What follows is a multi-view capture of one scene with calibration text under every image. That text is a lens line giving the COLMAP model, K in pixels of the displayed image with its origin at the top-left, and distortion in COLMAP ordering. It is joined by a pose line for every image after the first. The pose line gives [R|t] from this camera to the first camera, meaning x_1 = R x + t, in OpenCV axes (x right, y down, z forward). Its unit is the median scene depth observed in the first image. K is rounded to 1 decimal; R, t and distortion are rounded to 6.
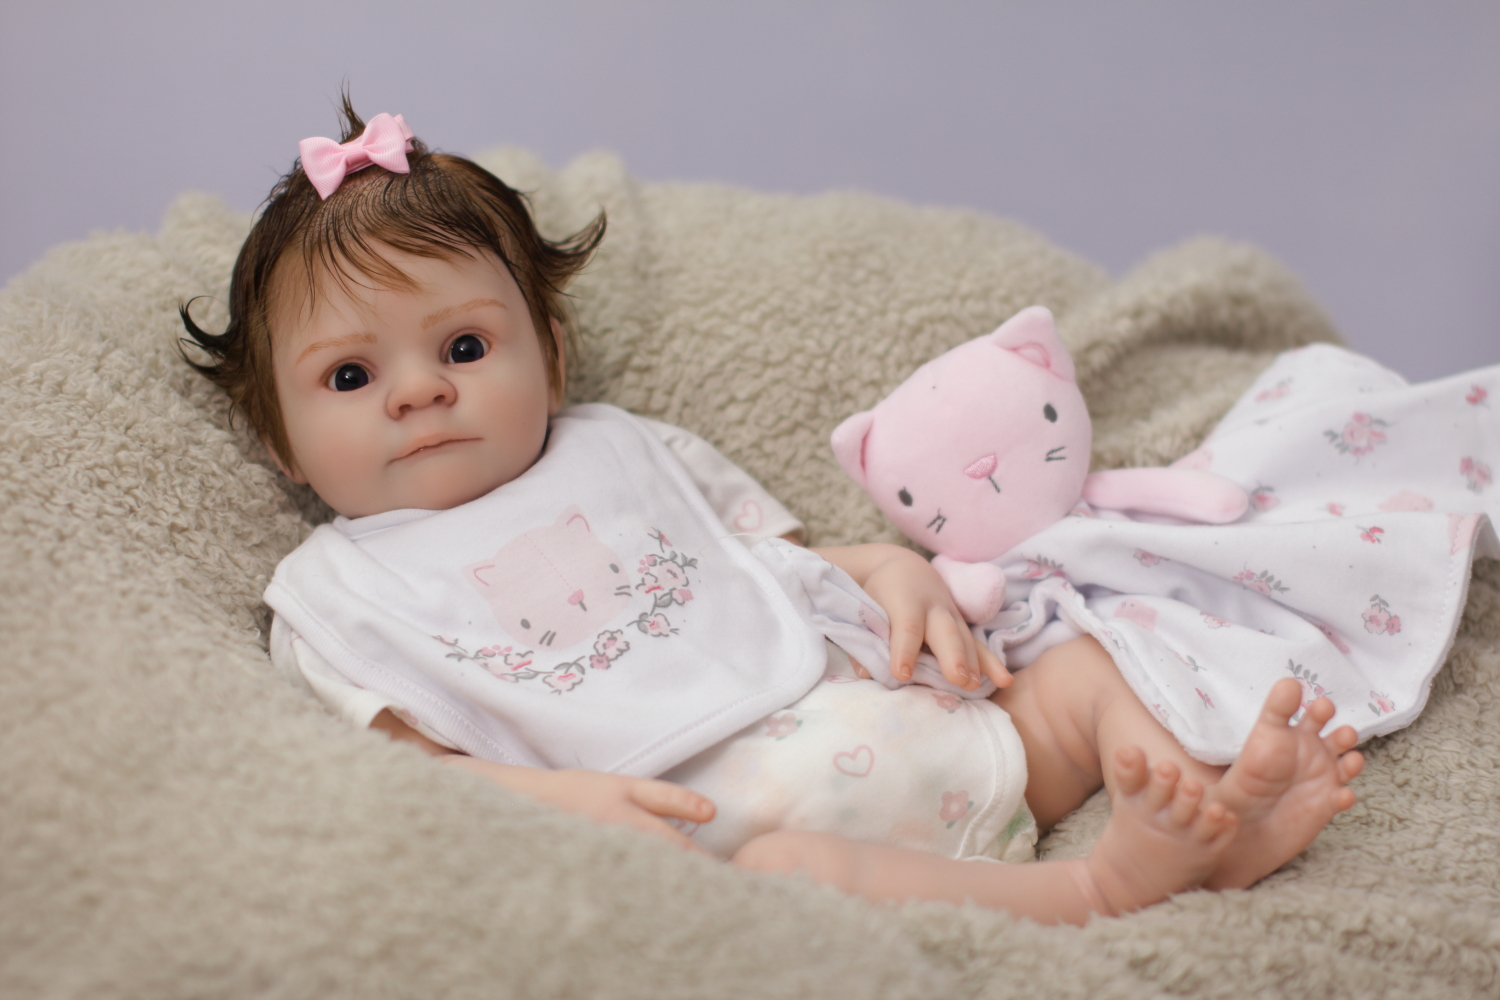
lens RADIAL K [[3328.4, 0, 750.0], [0, 3328.4, 500.0], [0, 0, 1]] dist [-0.152824, 0.058812]
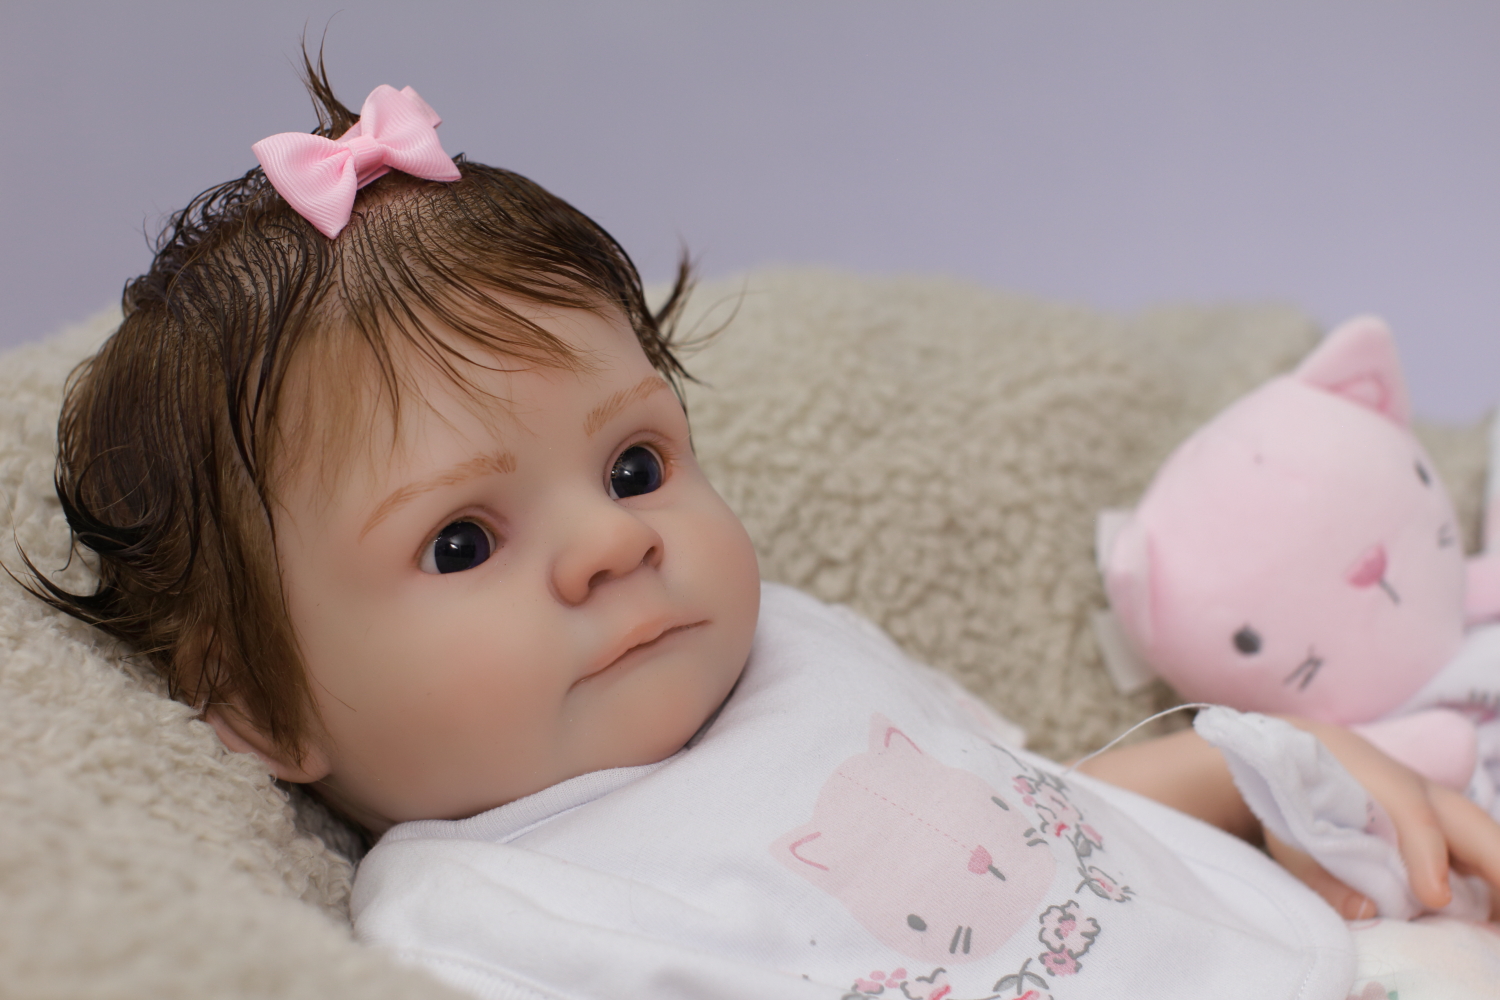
lens RADIAL K [[3369.6, 0, 750.0], [0, 3369.6, 500.0], [0, 0, 1]] dist [-0.170720, 0.188361]
pose [[0.889622, -0.127404, 0.438567, -0.319372], [0.186946, 0.977749, -0.095178, 0.016467], [-0.416682, 0.166661, 0.893644, 0.497950]]
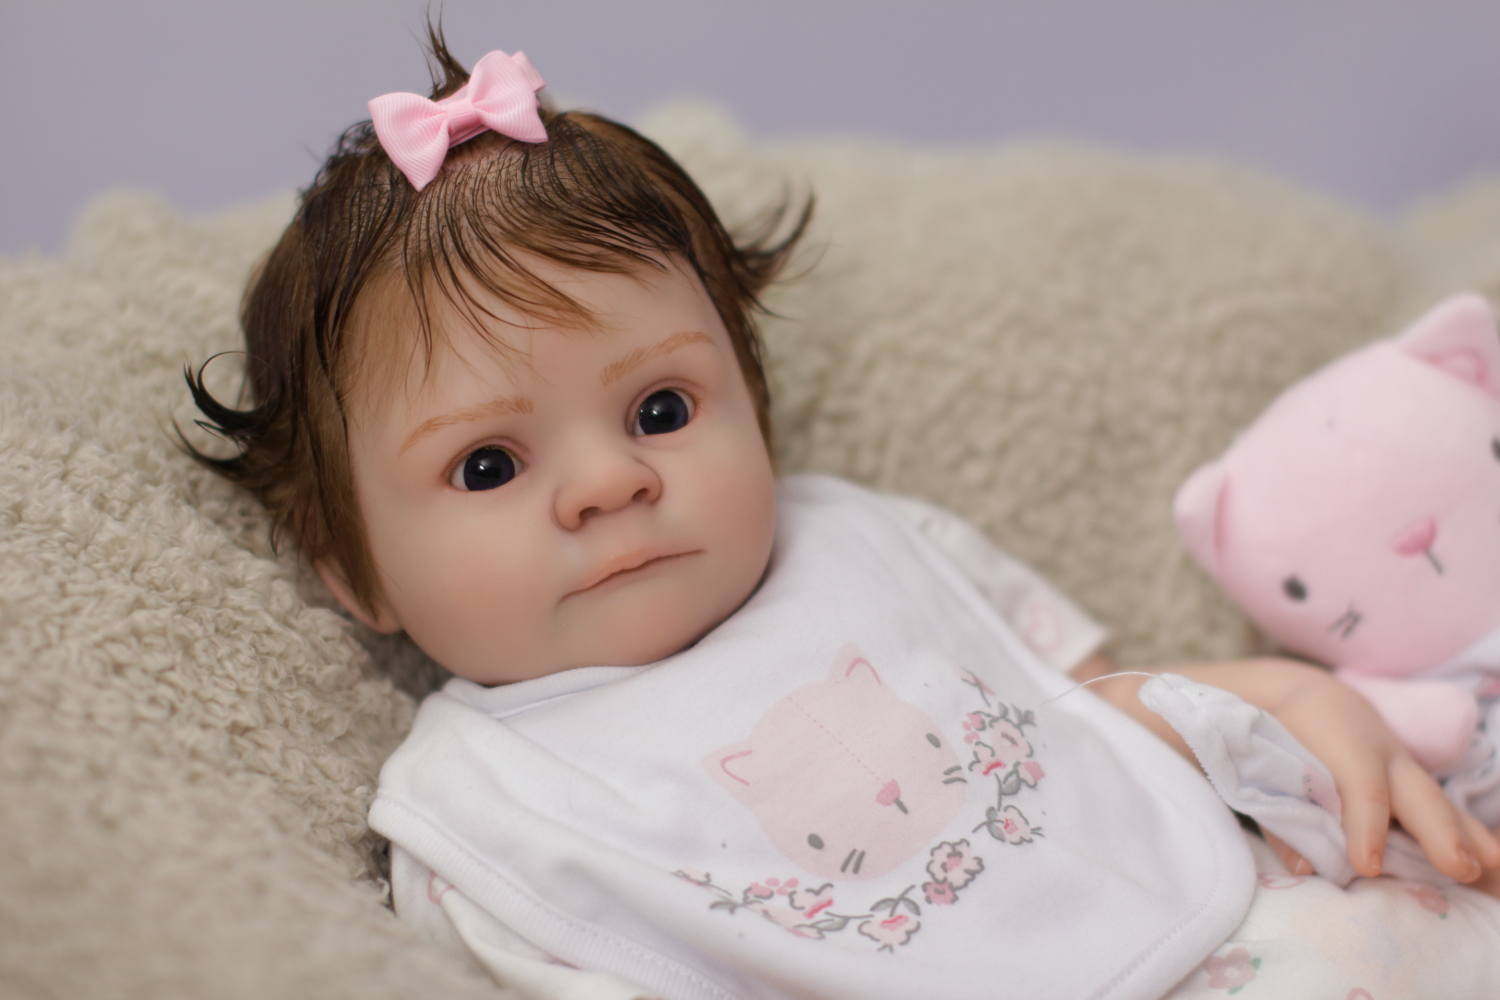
lens RADIAL K [[3369.6, 0, 750.0], [0, 3369.6, 500.0], [0, 0, 1]] dist [-0.170720, 0.188361]
pose [[0.988206, -0.065528, 0.138405, -0.161725], [0.063929, 0.997827, 0.015968, -0.038235], [-0.139150, -0.006932, 0.990247, 0.359526]]
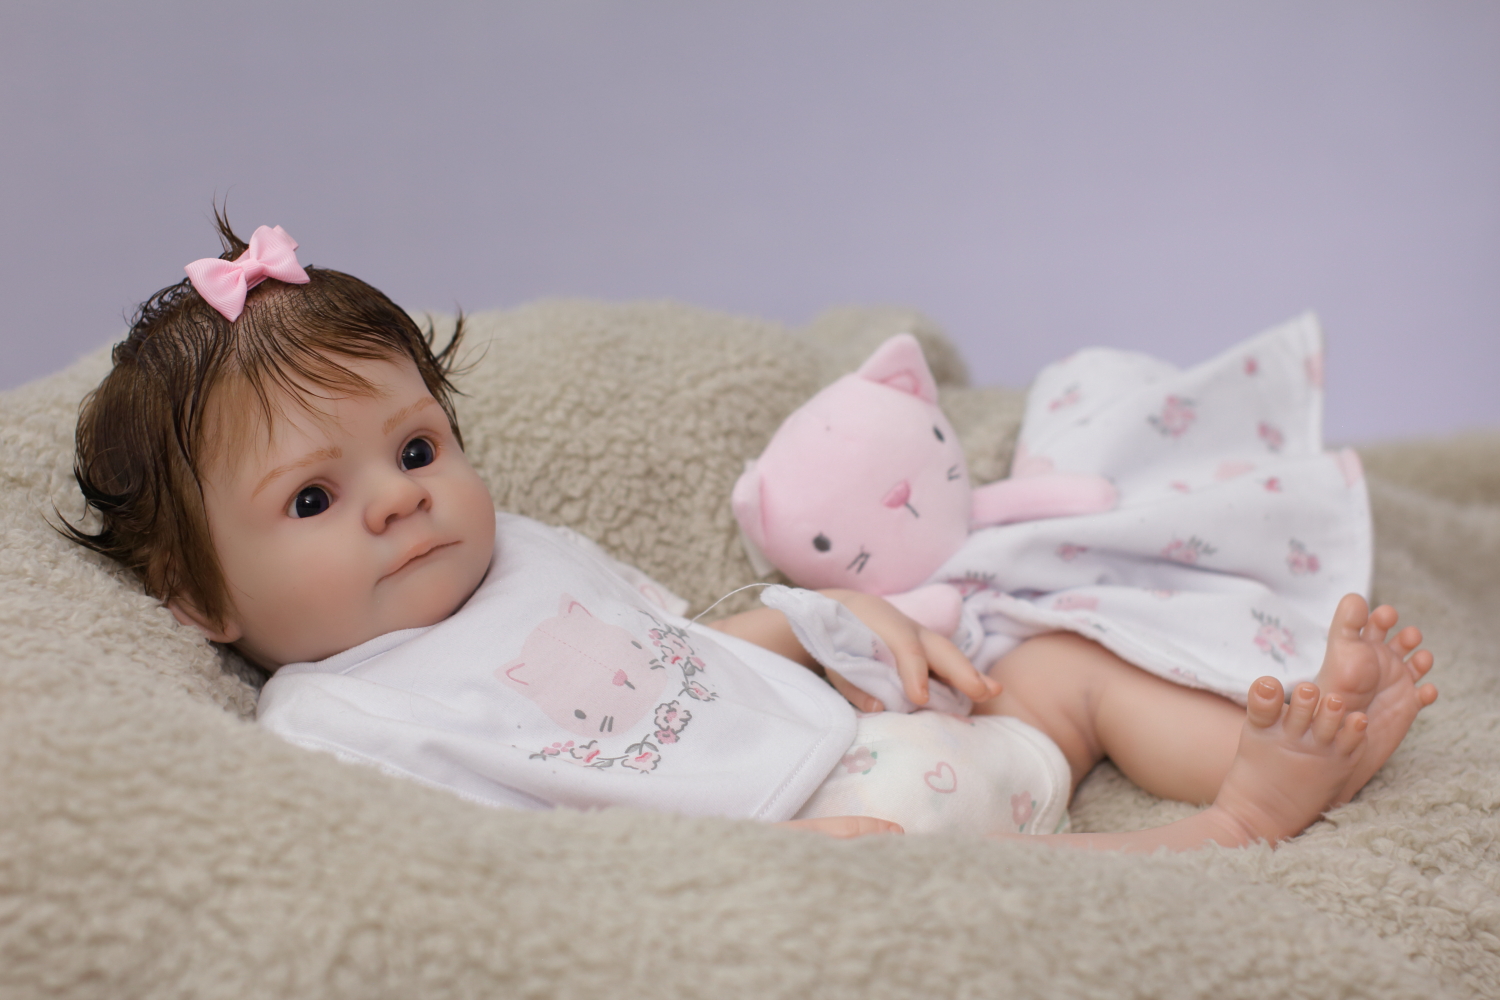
lens RADIAL K [[3328.4, 0, 750.0], [0, 3328.4, 500.0], [0, 0, 1]] dist [-0.152824, 0.058812]
pose [[0.889520, -0.163393, 0.426681, -0.408446], [0.210429, 0.975435, -0.065158, 0.048645], [-0.405554, 0.147745, 0.902052, 0.122301]]
